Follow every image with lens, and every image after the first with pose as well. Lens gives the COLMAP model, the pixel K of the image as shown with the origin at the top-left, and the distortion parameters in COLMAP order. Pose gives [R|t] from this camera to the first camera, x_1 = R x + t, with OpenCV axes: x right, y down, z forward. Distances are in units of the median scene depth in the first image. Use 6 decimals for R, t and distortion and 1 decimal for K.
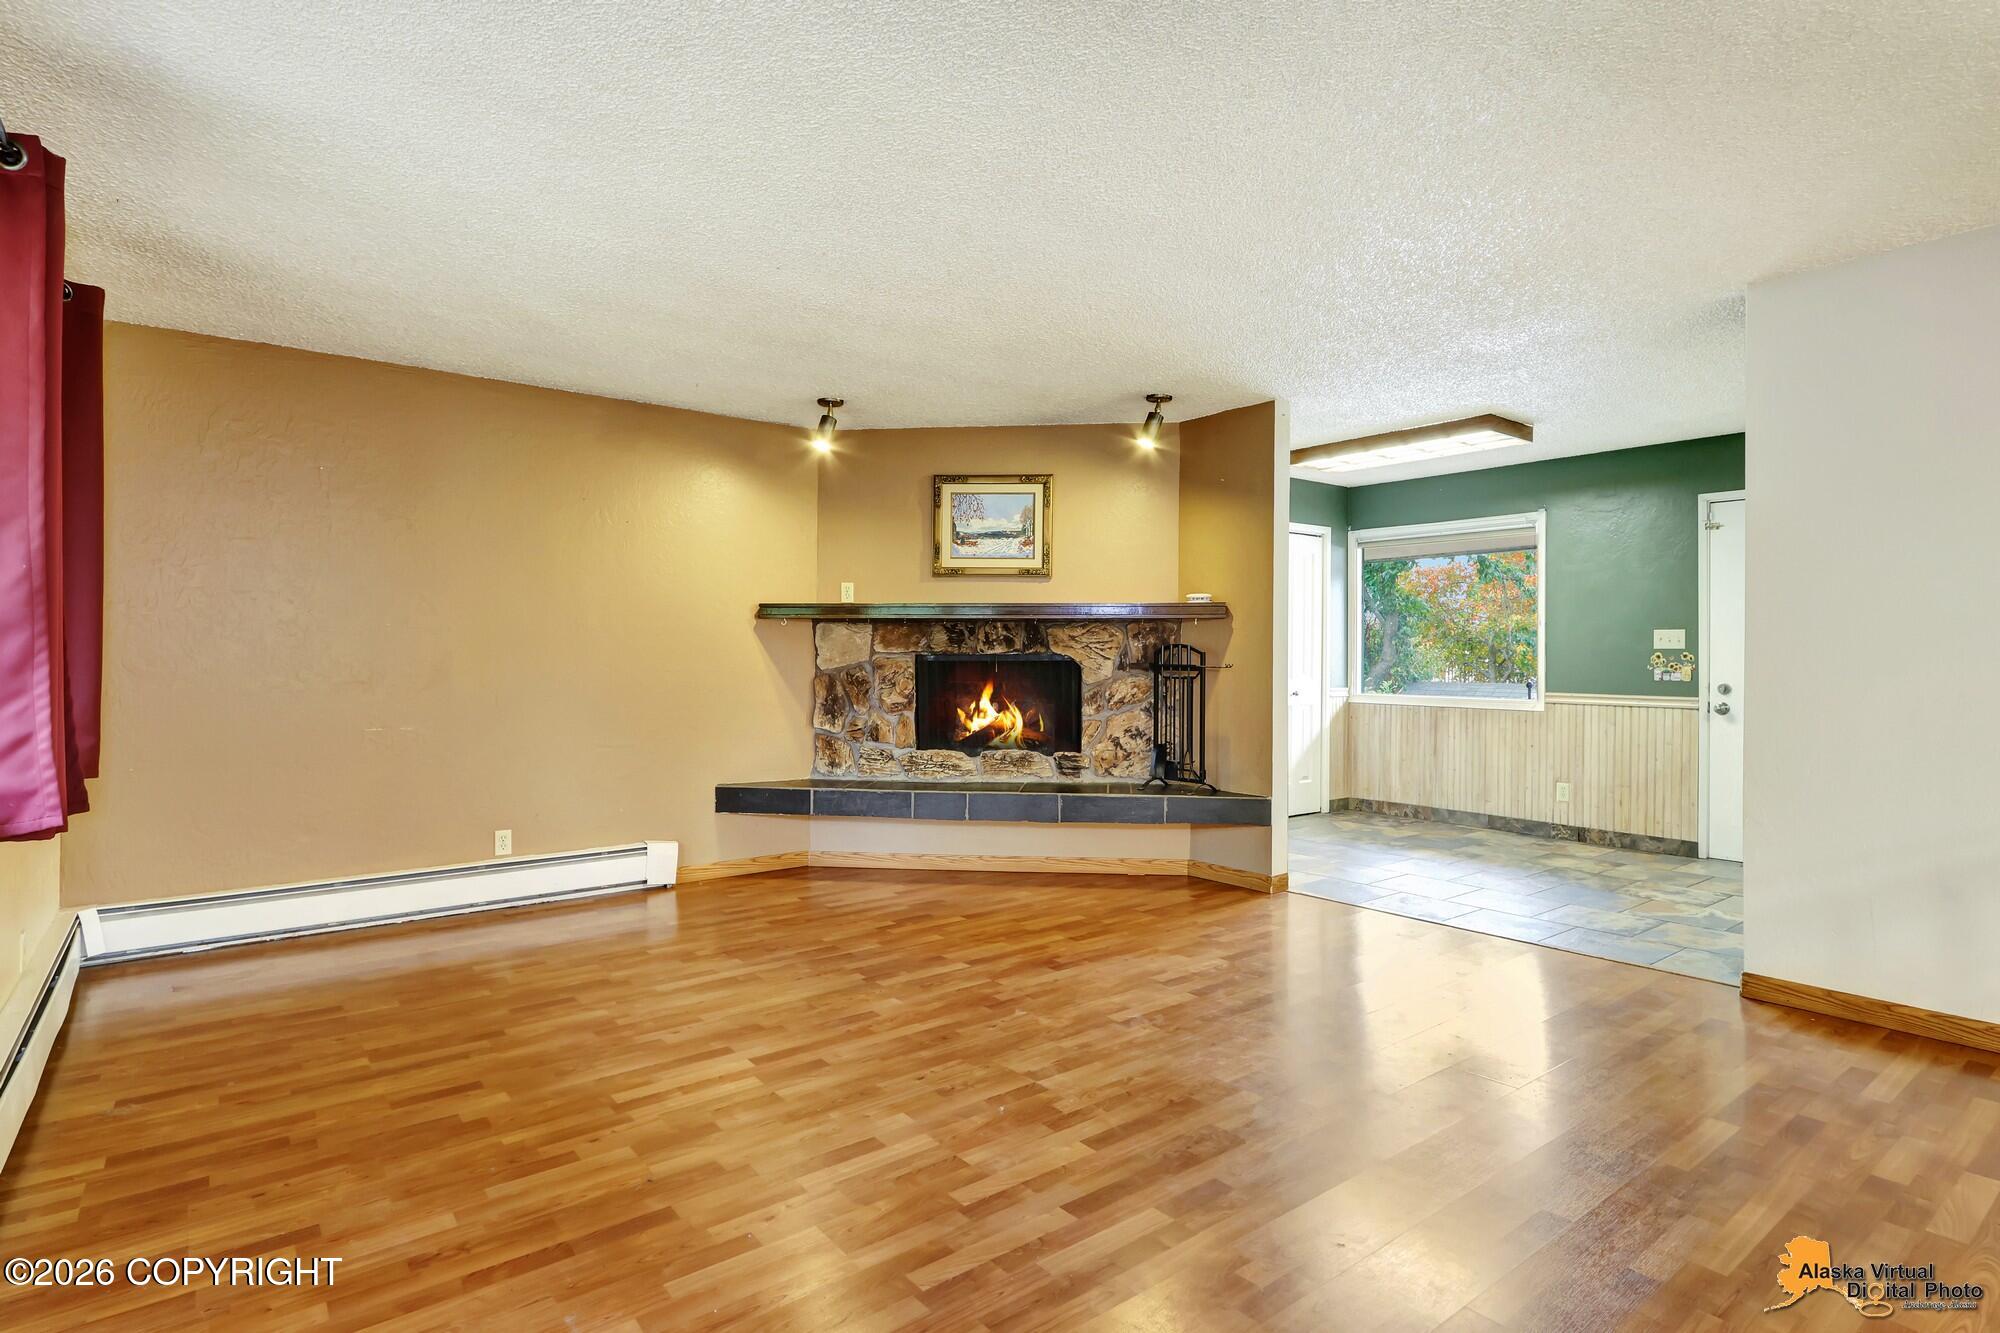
lens RADIAL K [[1000.3, 0, 995.1], [0, 1000.3, 652.1], [0, 0, 1]] dist [-0.002828, -0.000822]
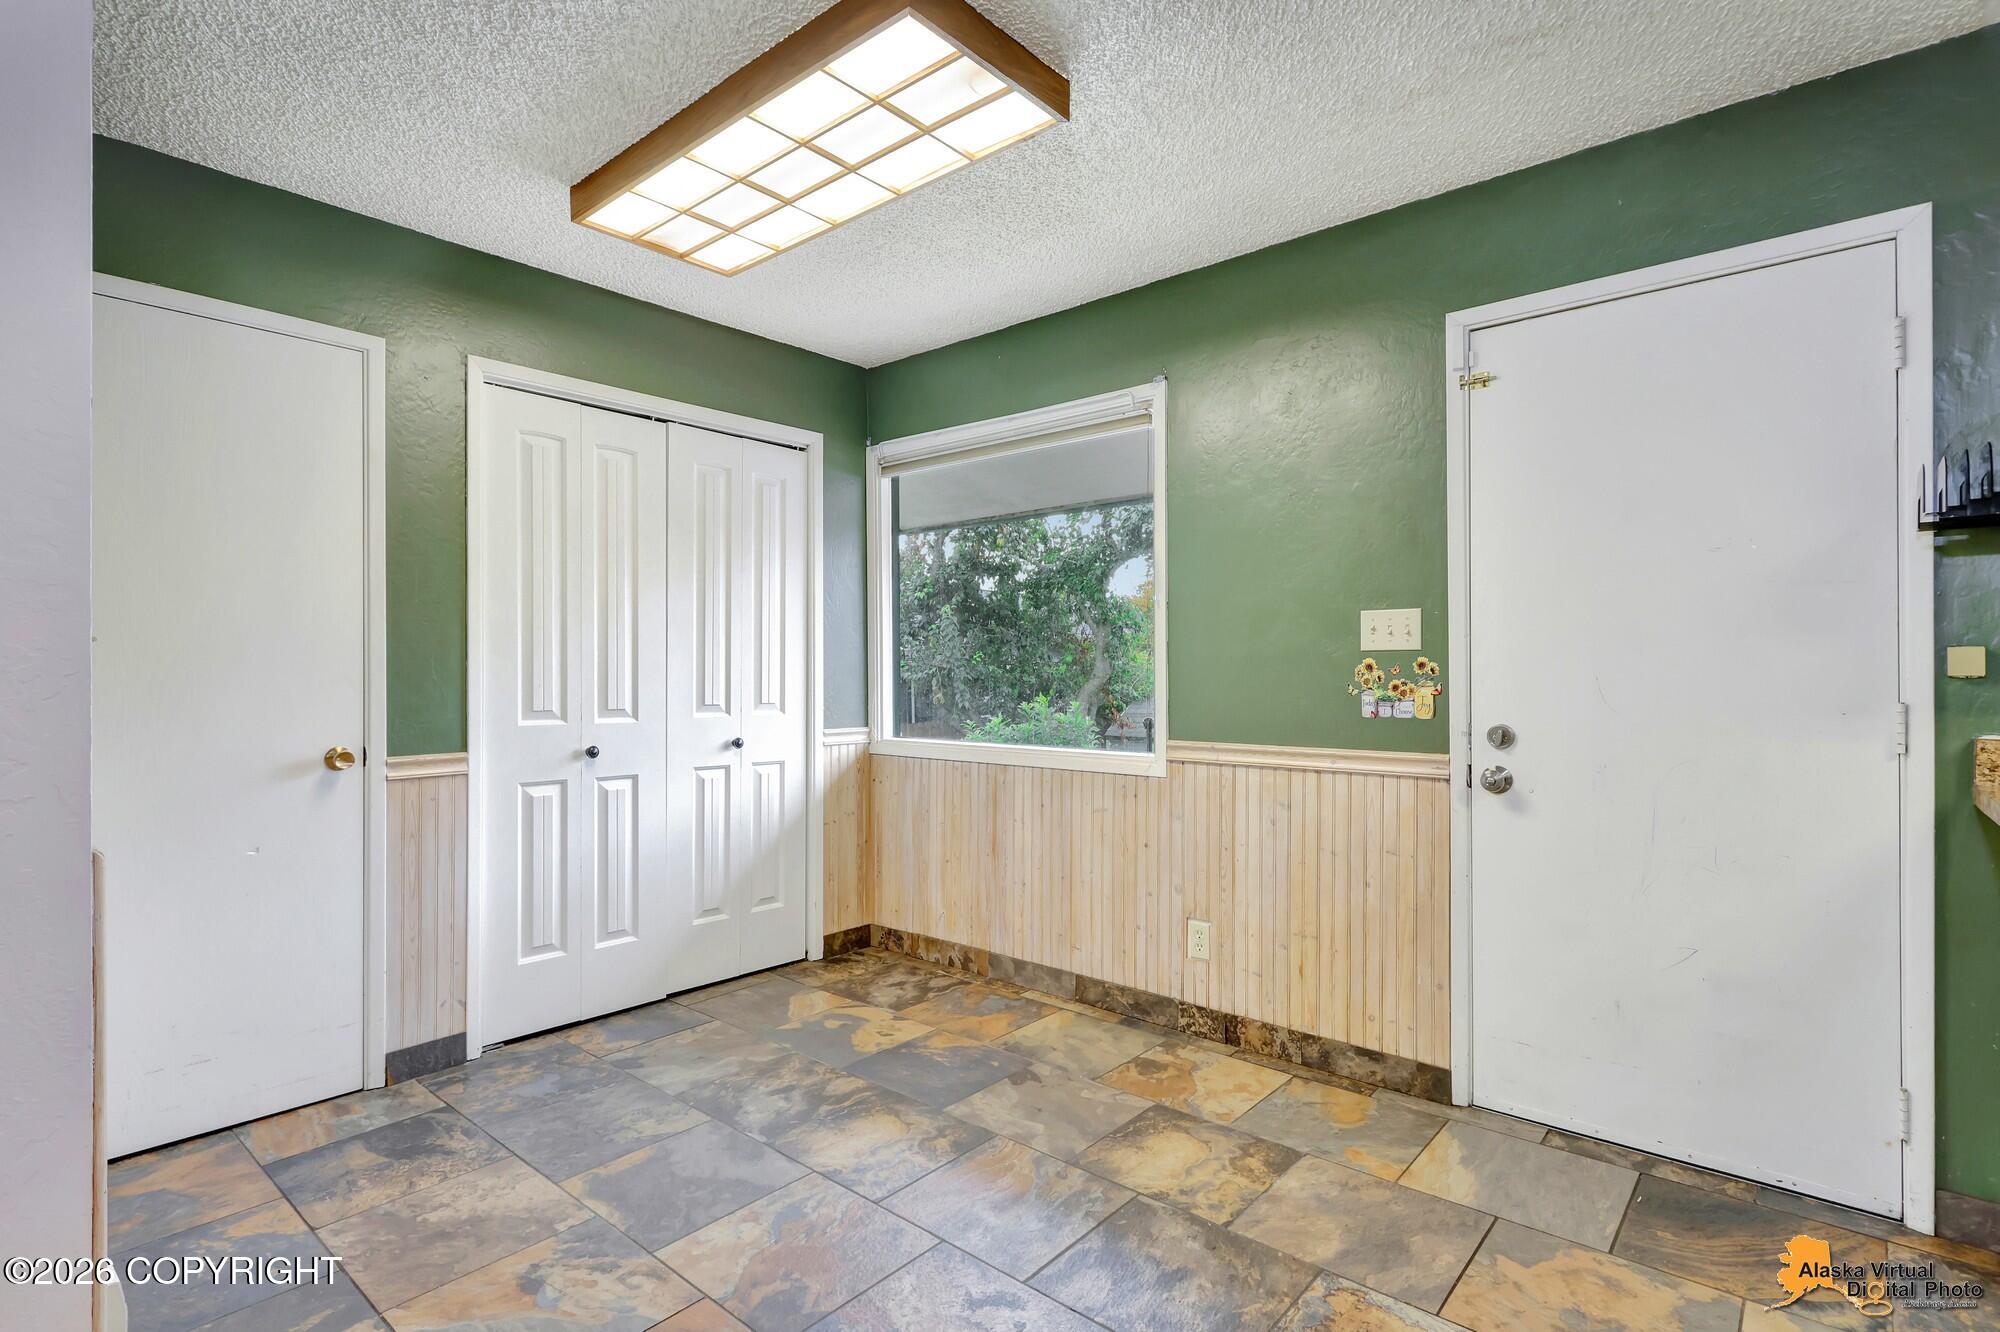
lens RADIAL K [[949.7, 0, 967.7], [0, 949.7, 665.1], [0, 0, 1]] dist [0.001560, -0.000532]
pose [[0.985469, -0.001305, 0.169848, 0.411160], [0.002856, 0.999956, -0.008887, 0.007400], [-0.169829, 0.009244, 0.985430, 0.605343]]
